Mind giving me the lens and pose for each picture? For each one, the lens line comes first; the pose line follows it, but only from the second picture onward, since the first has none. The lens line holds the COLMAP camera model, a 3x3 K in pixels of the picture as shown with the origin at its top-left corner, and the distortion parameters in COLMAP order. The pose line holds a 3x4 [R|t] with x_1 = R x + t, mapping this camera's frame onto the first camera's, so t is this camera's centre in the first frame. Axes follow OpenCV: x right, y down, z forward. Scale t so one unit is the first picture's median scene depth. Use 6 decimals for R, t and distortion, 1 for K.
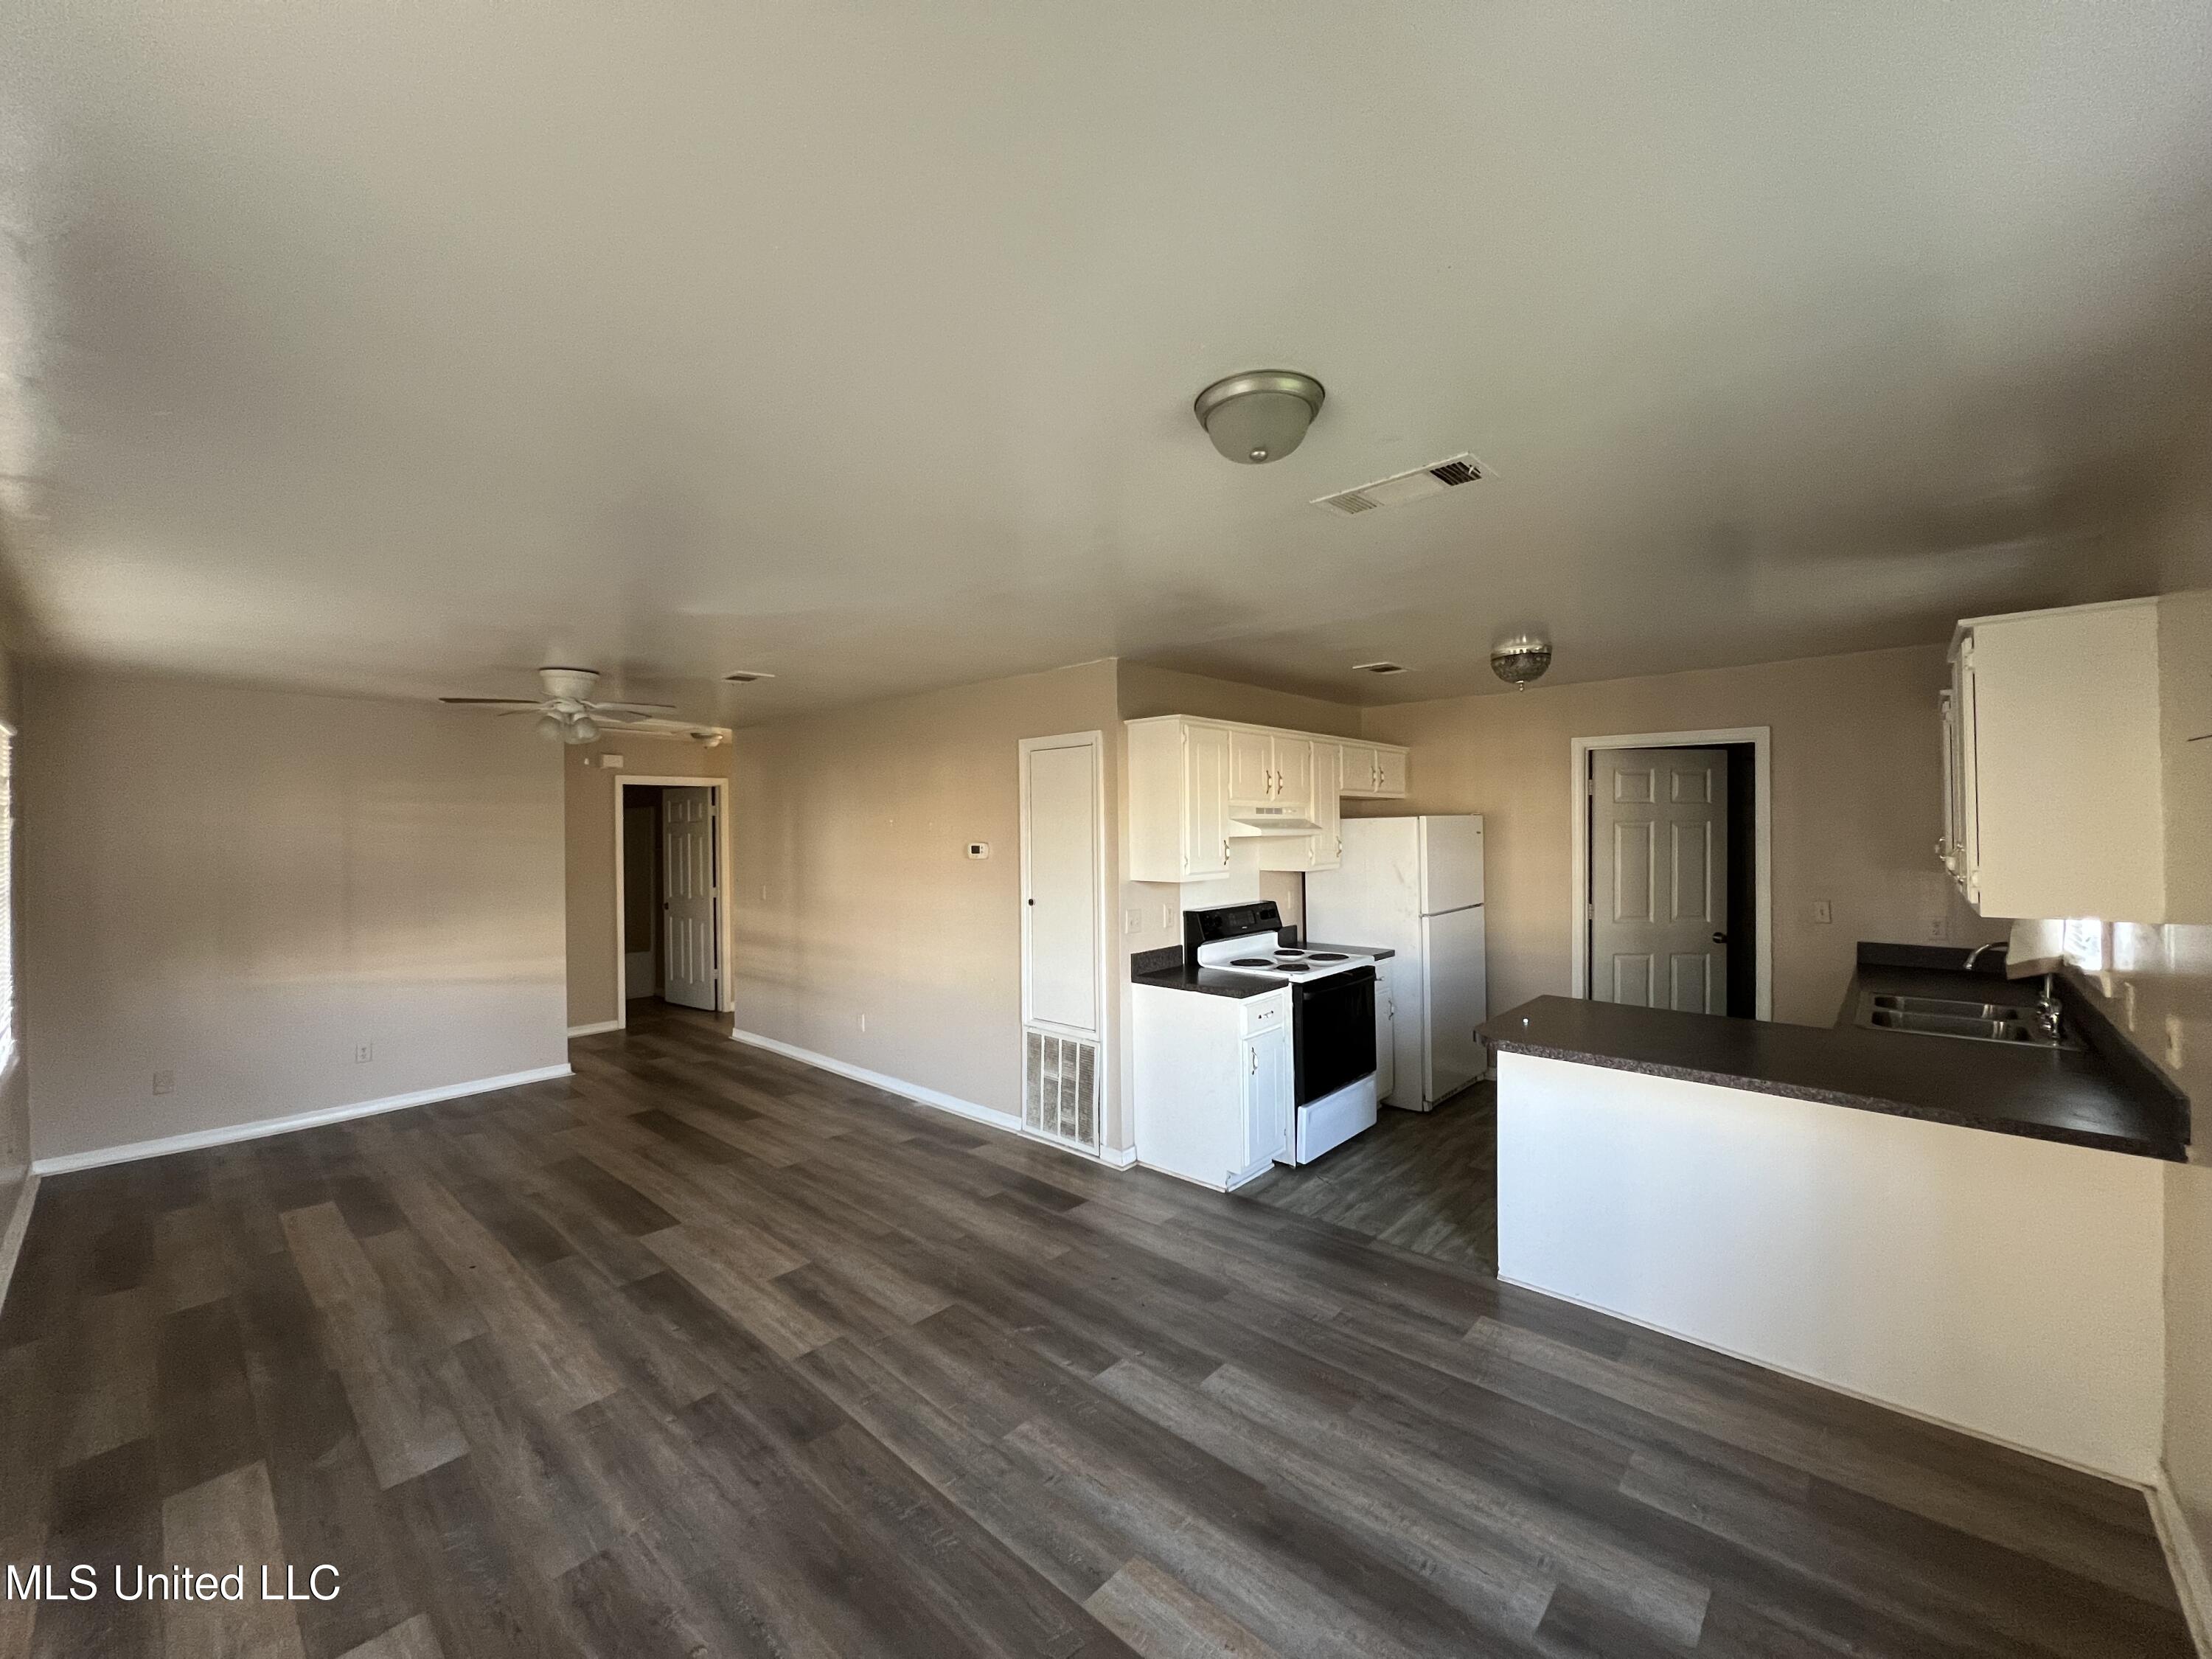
lens RADIAL K [[888.8, 0, 1102.1], [0, 888.8, 828.0], [0, 0, 1]] dist [-0.003133, 0.000464]
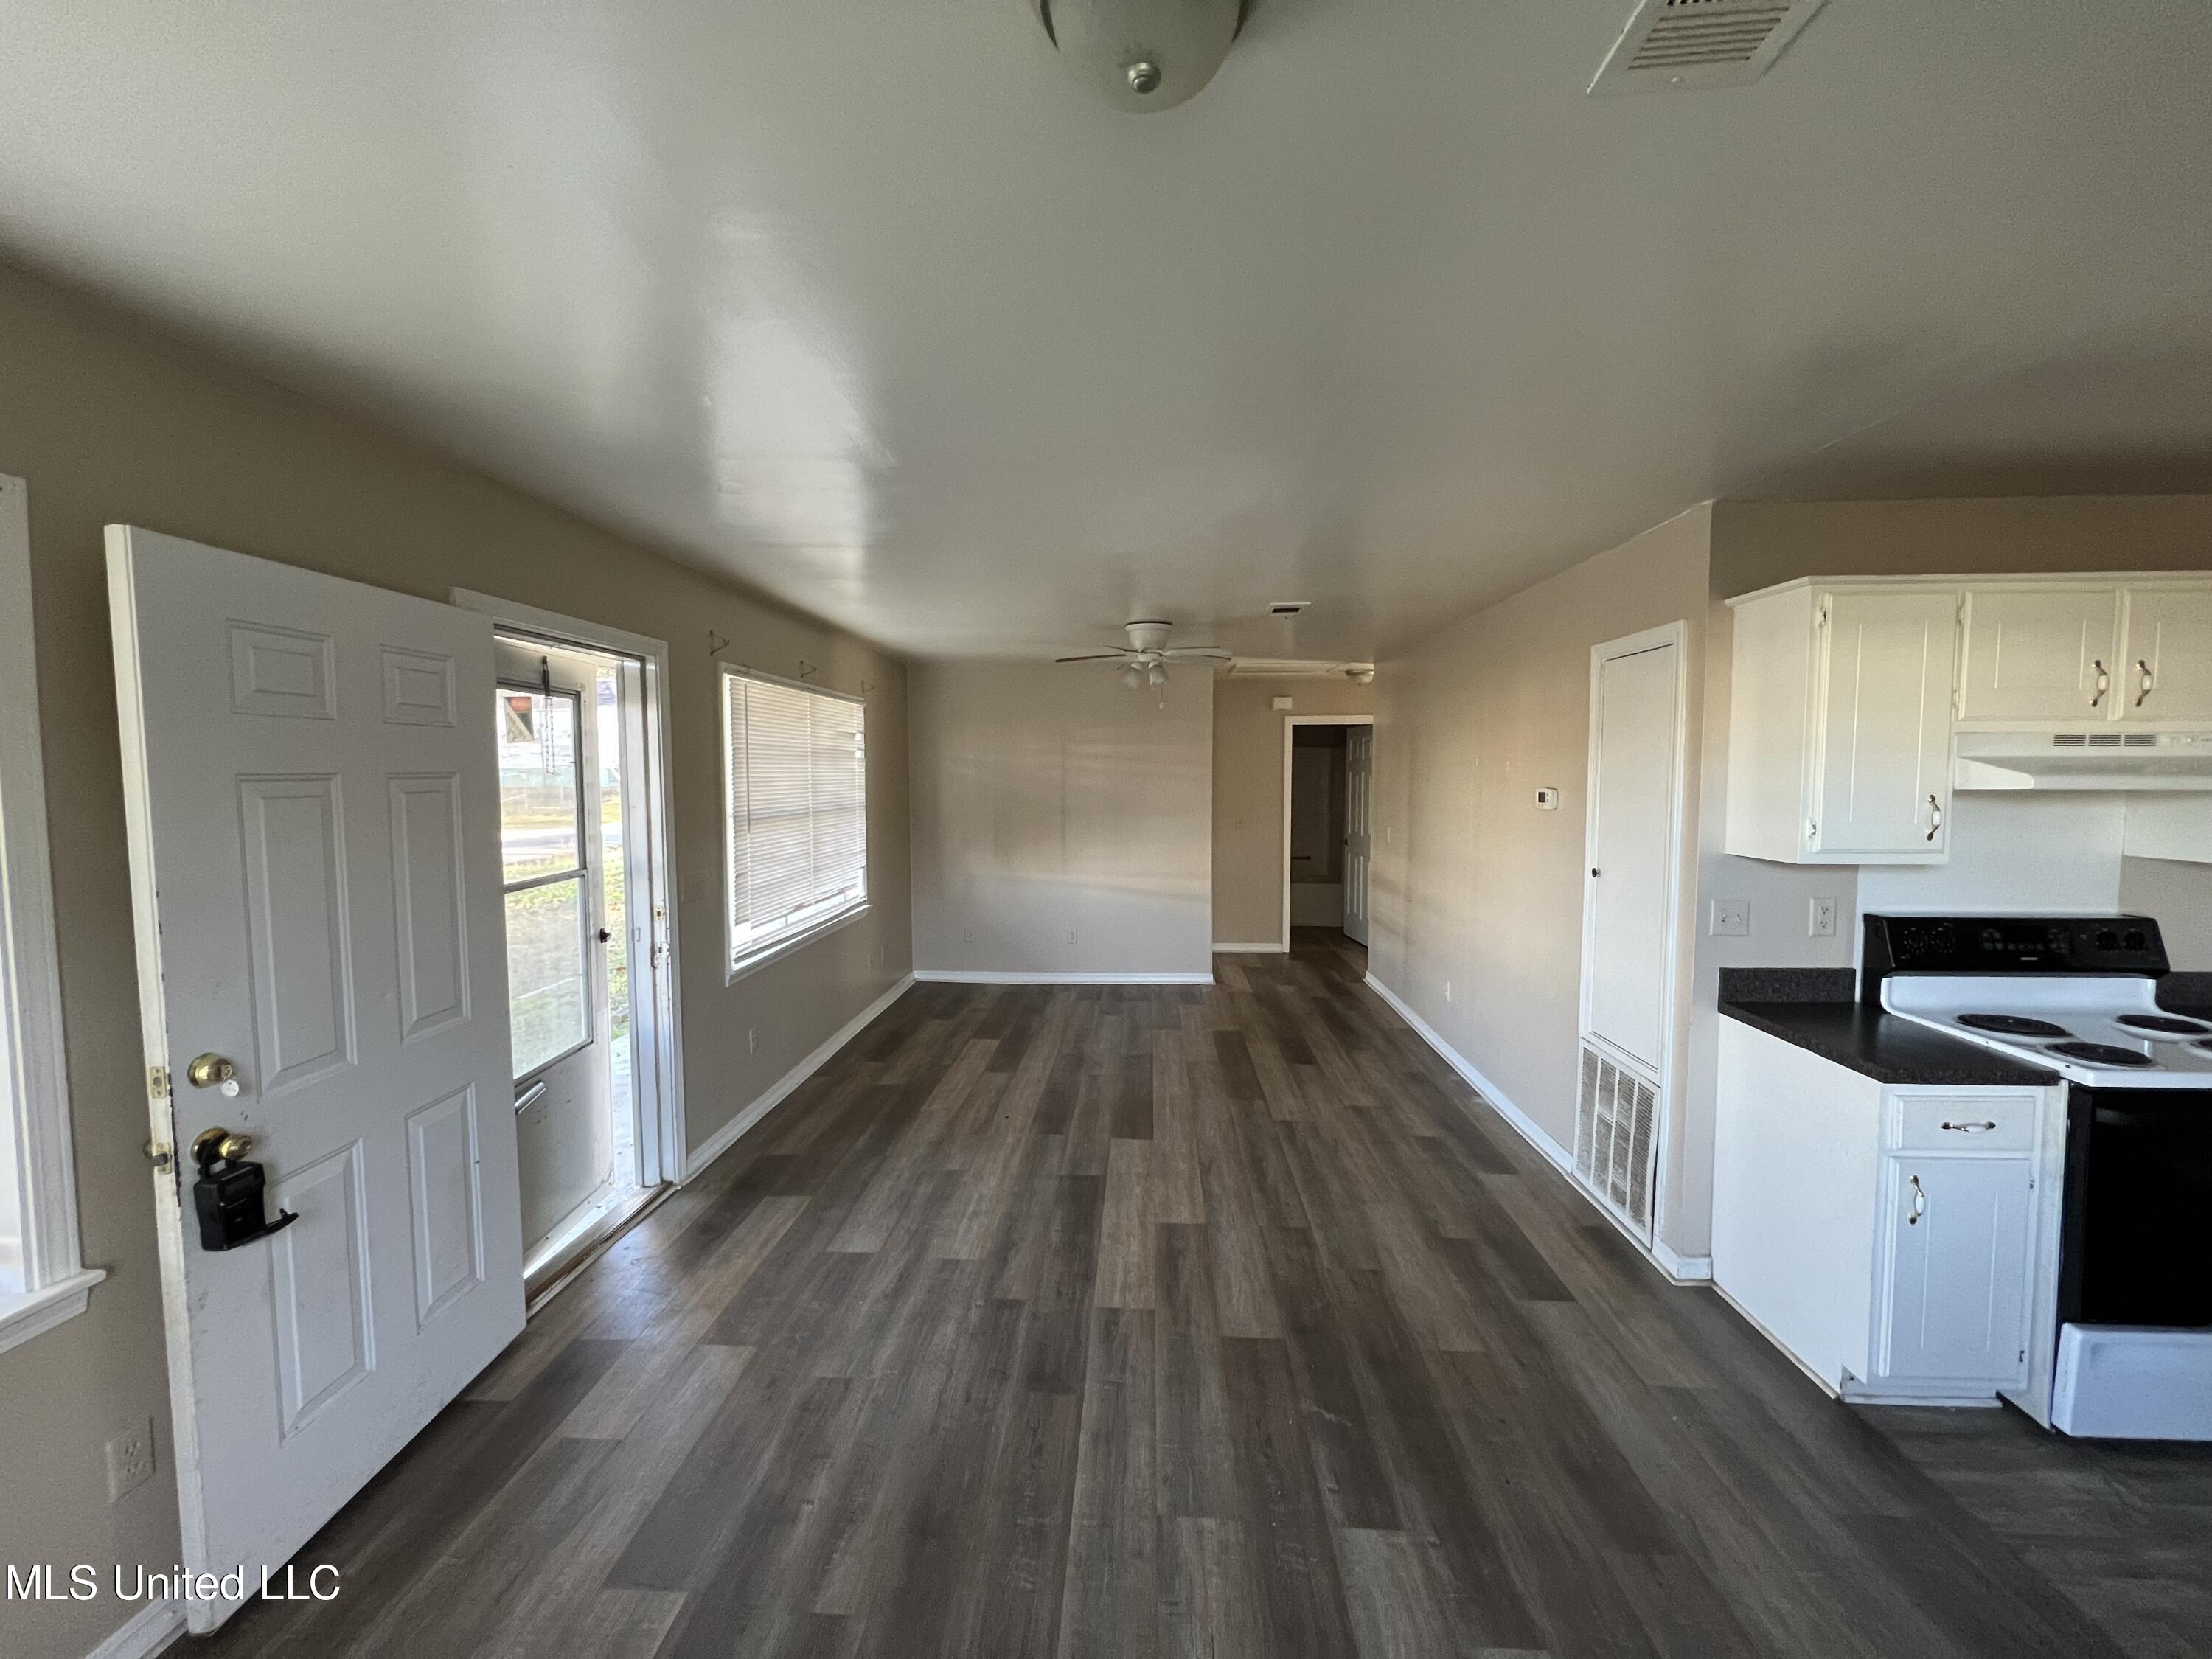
lens RADIAL K [[888.8, 0, 1097.6], [0, 888.8, 827.3], [0, 0, 1]] dist [-0.003133, 0.000464]
pose [[0.629062, 0.060093, -0.775029, 0.243472], [-0.007066, 0.997408, 0.071601, -0.002277], [0.777323, -0.039565, 0.627856, 0.254284]]
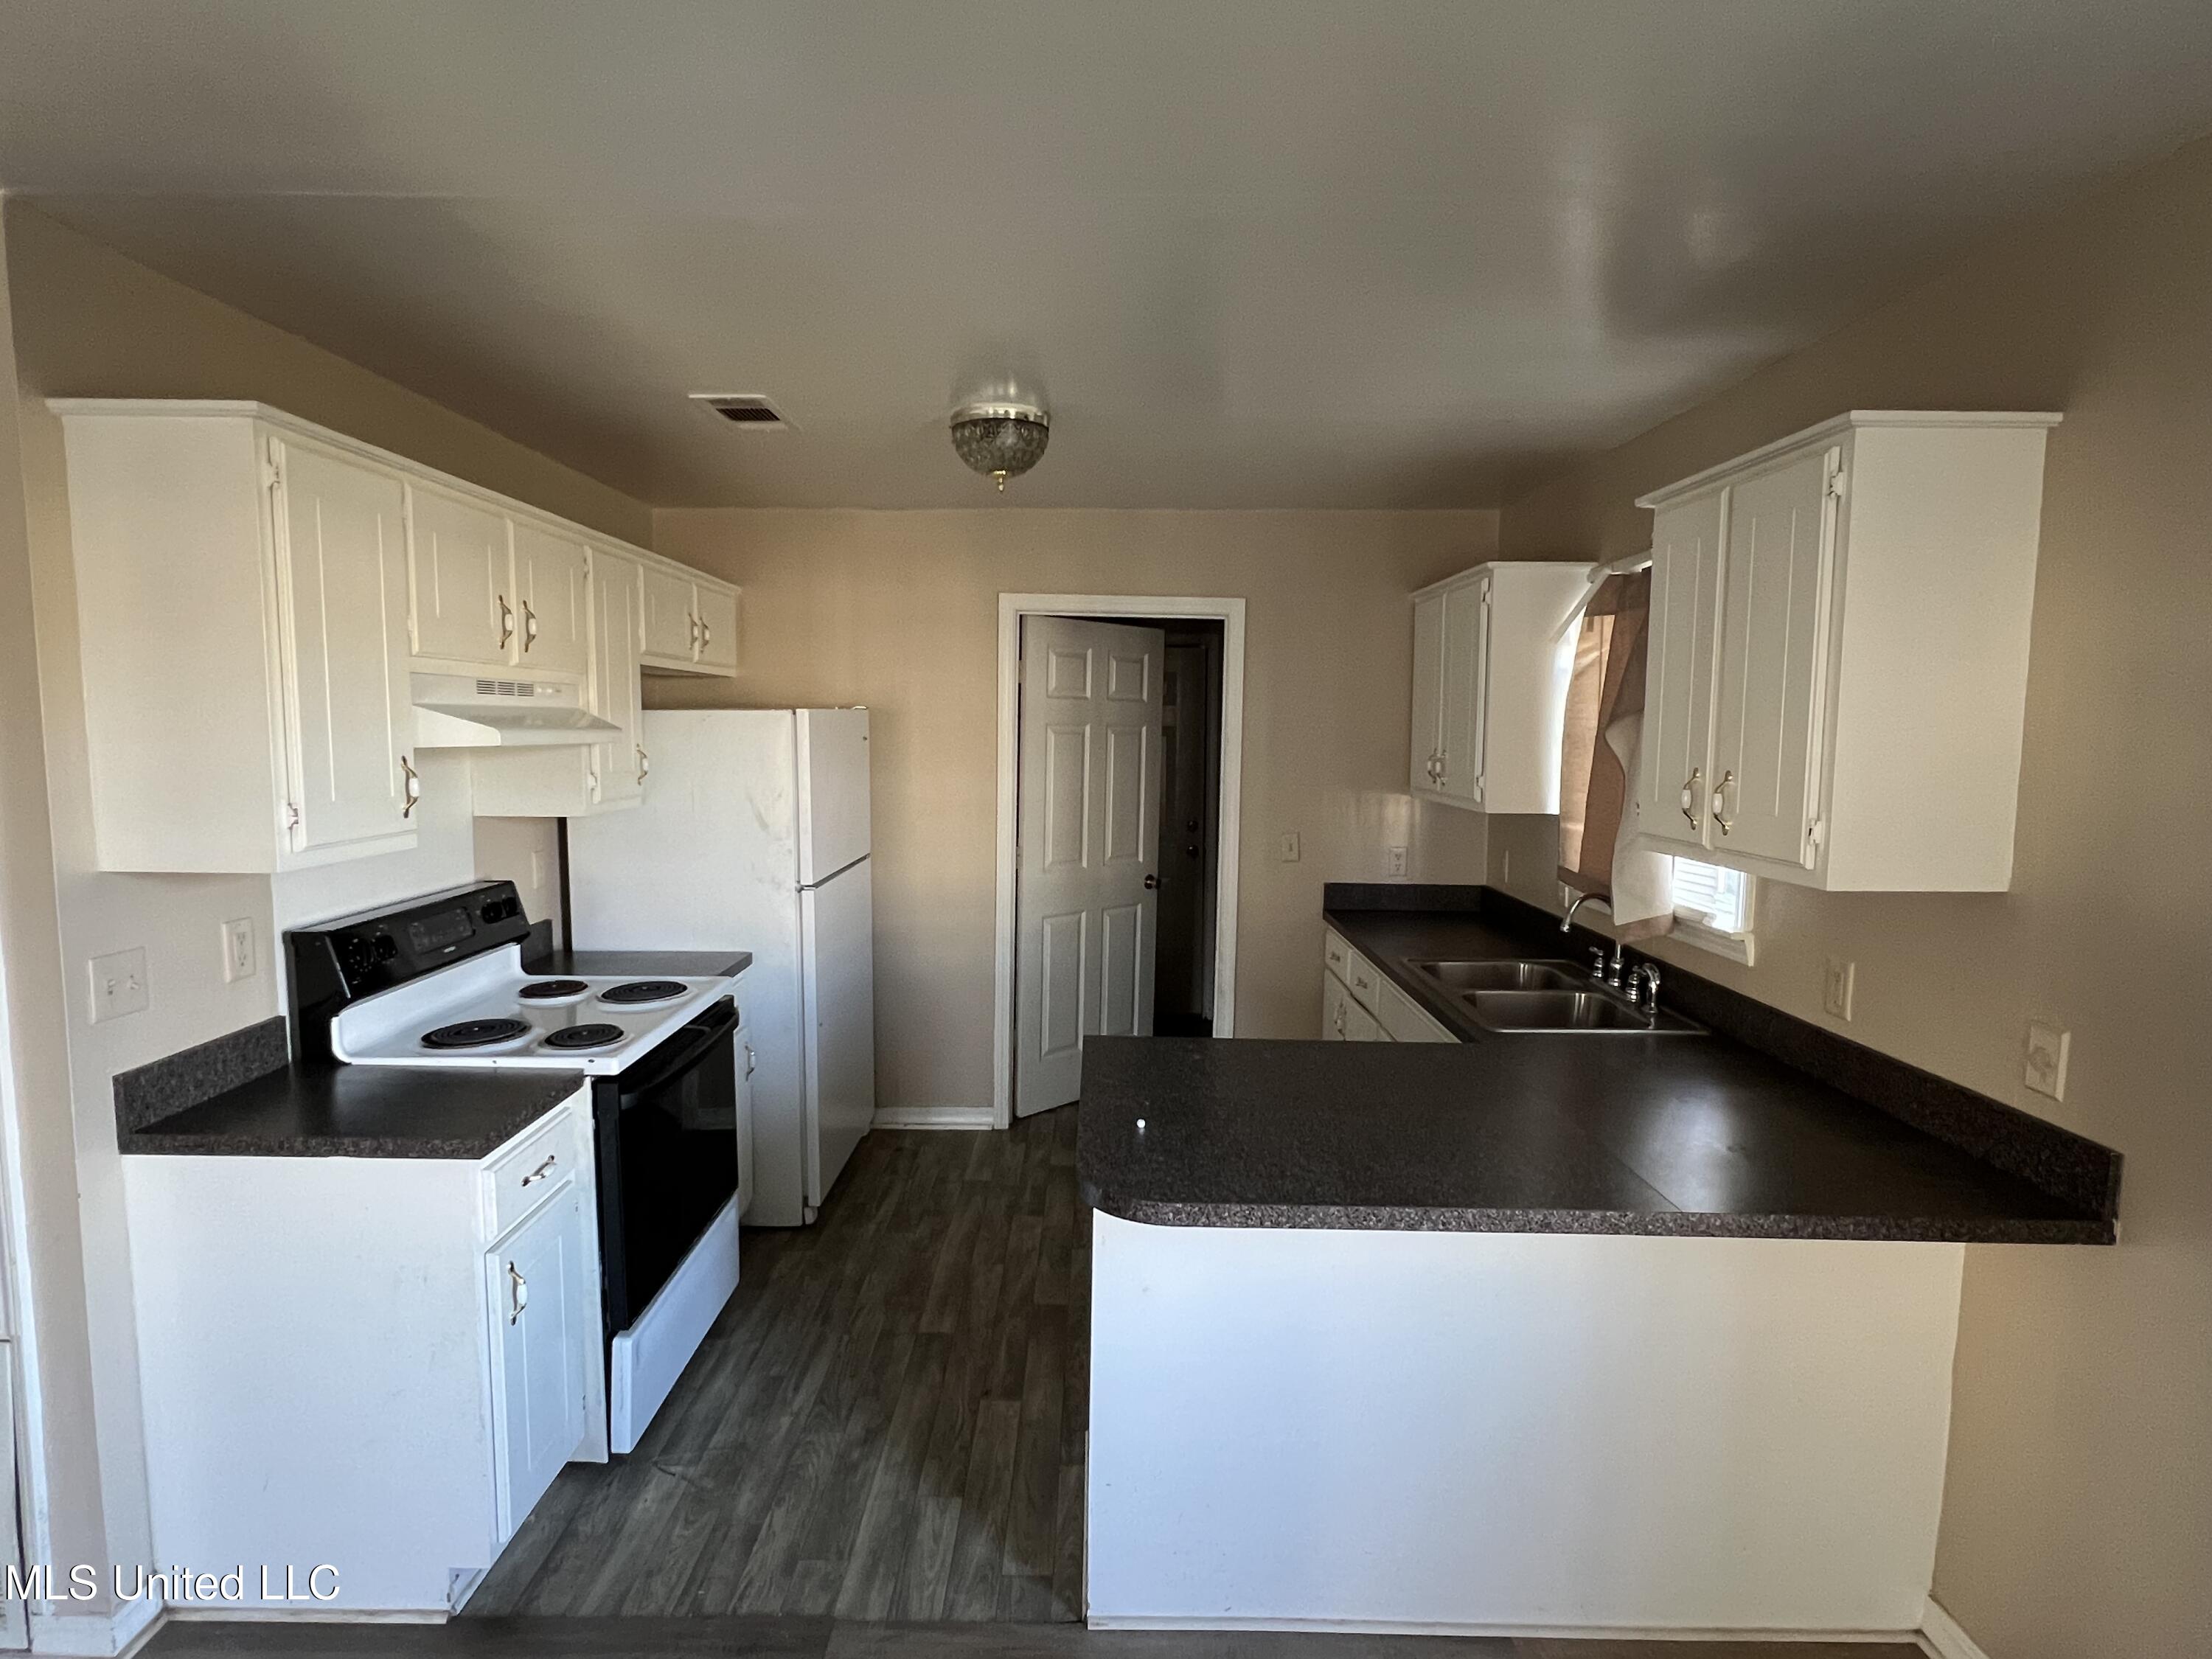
lens RADIAL K [[1135.4, 0, 1090.3], [0, 1135.4, 831.8], [0, 0, 1]] dist [-0.000004, 0.000789]
pose [[0.744751, -0.046875, 0.665694, 0.025649], [-0.016615, 0.995918, 0.088716, -0.003348], [-0.667135, -0.077131, 0.740933, 0.411335]]
